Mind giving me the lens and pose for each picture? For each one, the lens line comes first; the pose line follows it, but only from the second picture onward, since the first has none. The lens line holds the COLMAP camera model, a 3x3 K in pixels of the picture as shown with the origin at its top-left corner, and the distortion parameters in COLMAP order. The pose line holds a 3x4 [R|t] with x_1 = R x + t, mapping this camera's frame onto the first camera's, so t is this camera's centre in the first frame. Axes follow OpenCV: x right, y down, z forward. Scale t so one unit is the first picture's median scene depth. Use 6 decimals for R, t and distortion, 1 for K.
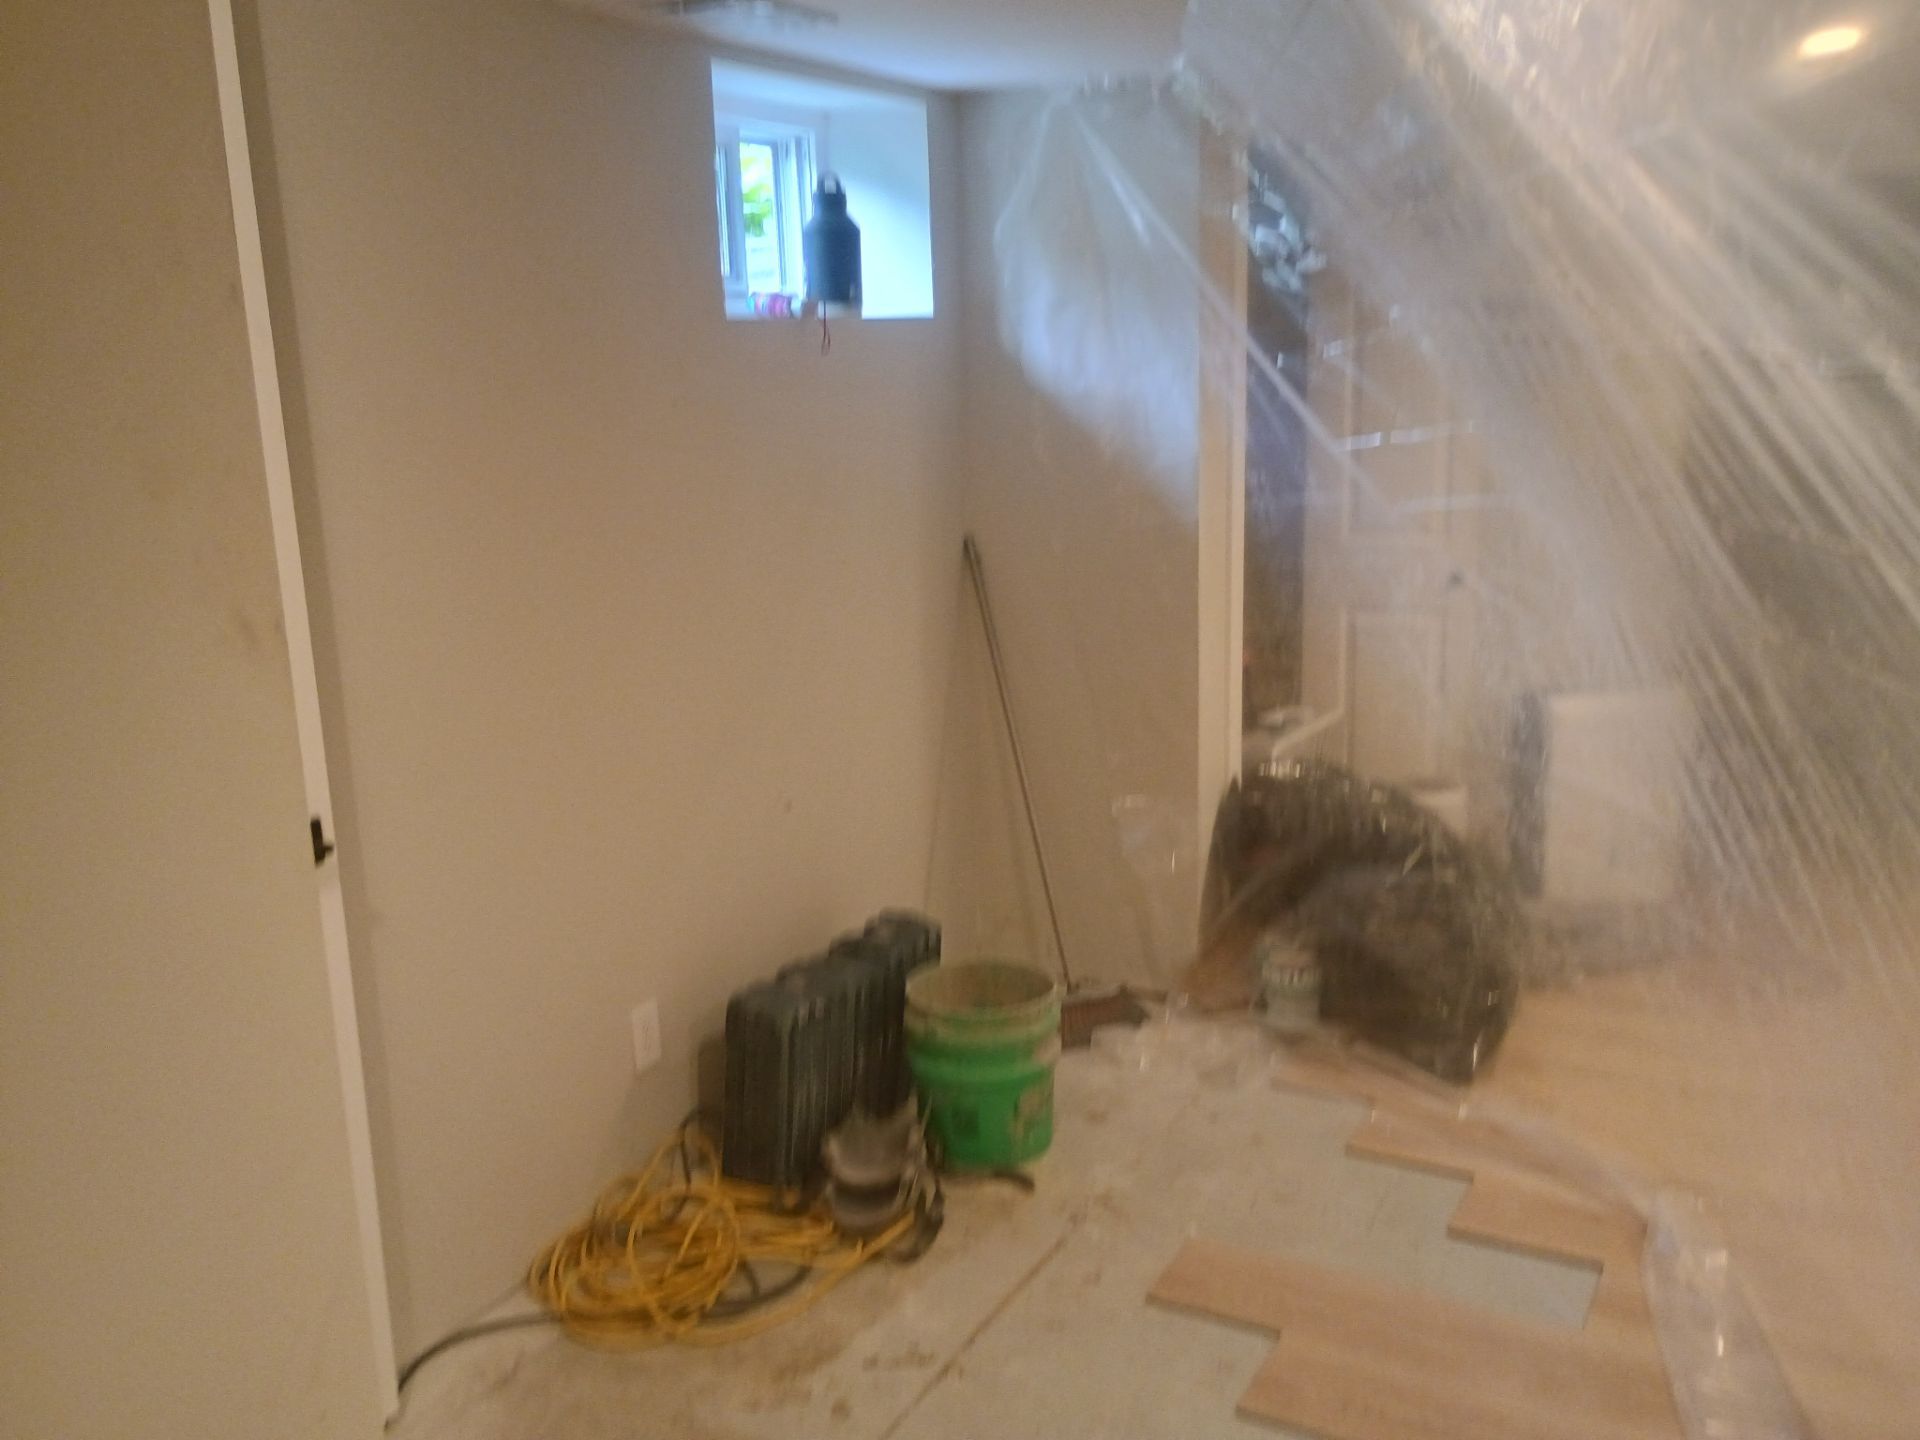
lens RADIAL K [[1620.6, 0, 960.0], [0, 1620.6, 720.0], [0, 0, 1]] dist [-0.005874, -0.216864]
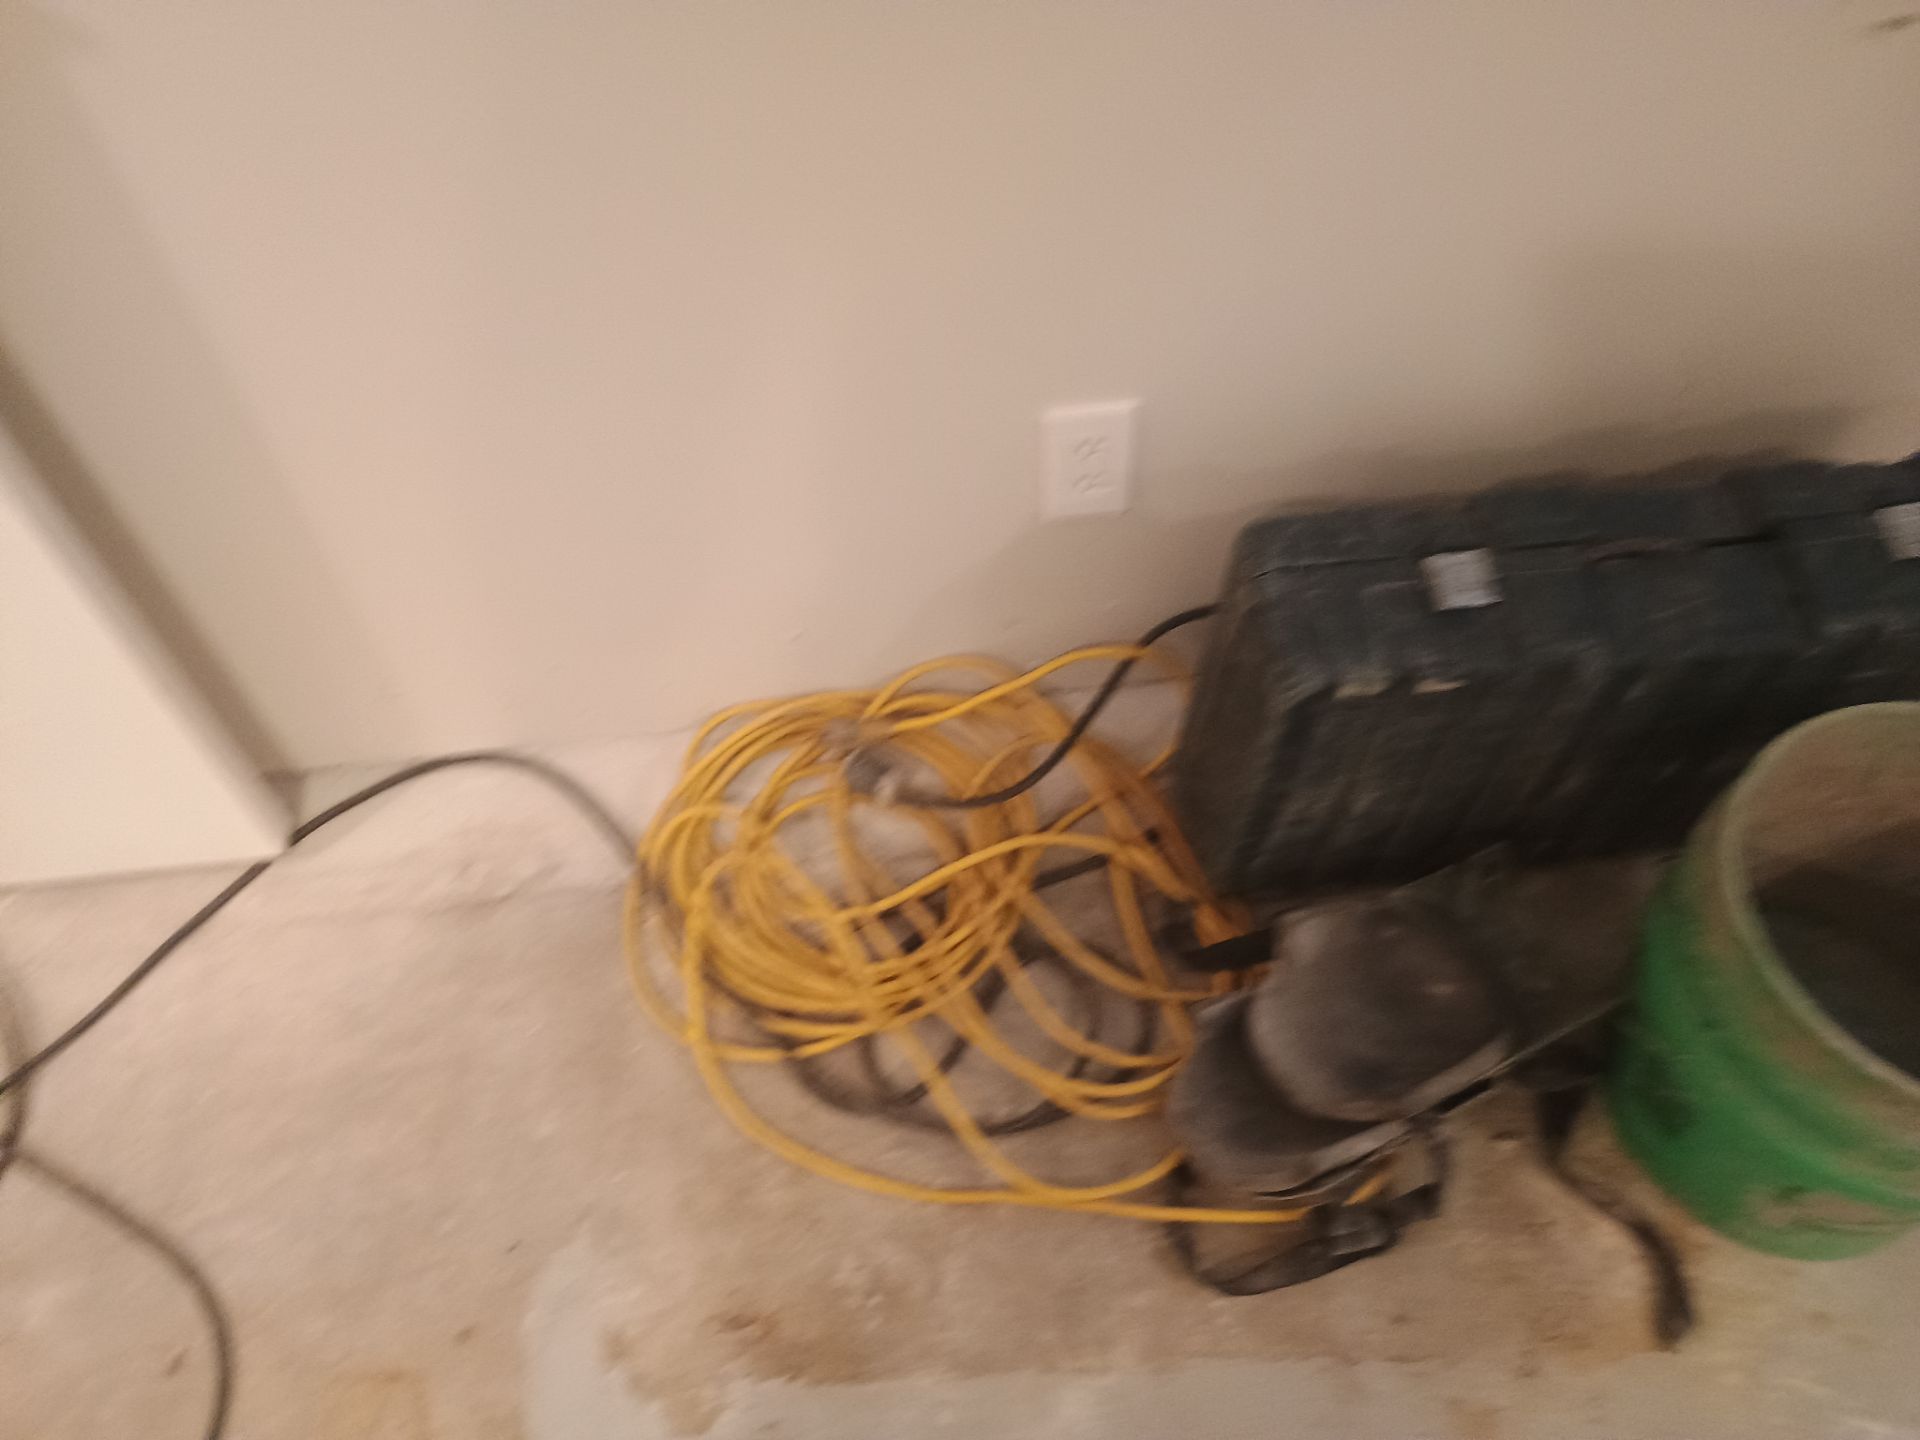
lens RADIAL K [[1649.6, 0, 1000.5], [0, 1649.6, 717.7], [0, 0, 1]] dist [0.069891, -0.090059]
pose [[0.577603, 0.696598, -0.425590, 0.017687], [-0.150688, 0.603379, 0.783088, -0.087858], [0.802289, -0.388182, 0.453482, 0.736122]]
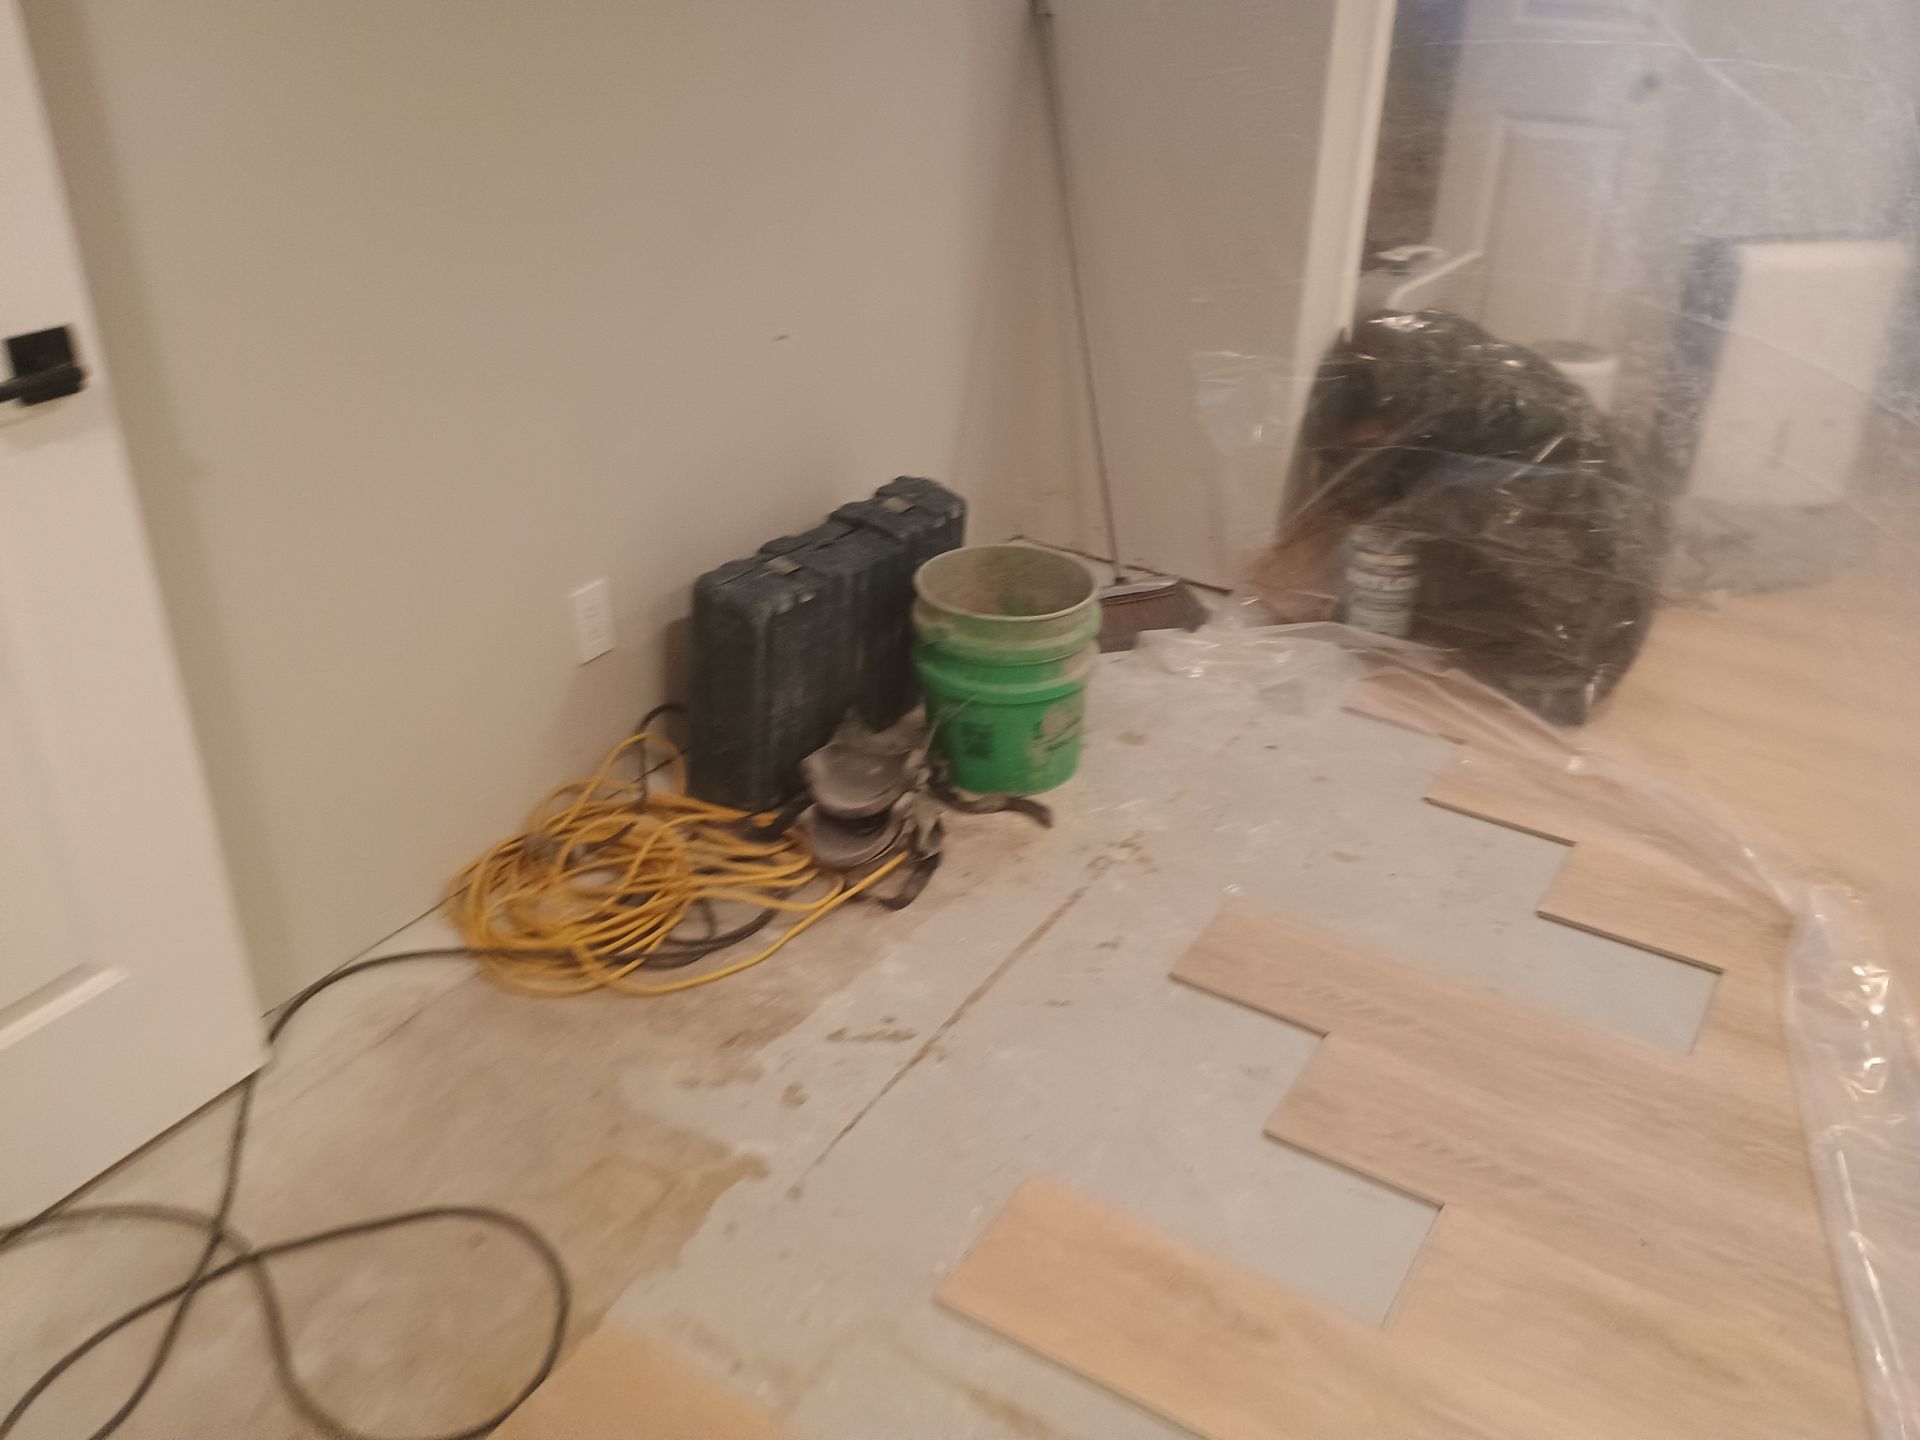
lens RADIAL K [[1620.7, 0, 969.1], [0, 1620.7, 784.0], [0, 0, 1]] dist [0.048062, -0.007825]
pose [[0.997551, 0.066892, -0.020425, 0.018036], [-0.056852, 0.945624, 0.320254, -0.000890], [0.040737, -0.318309, 0.947111, 0.191355]]
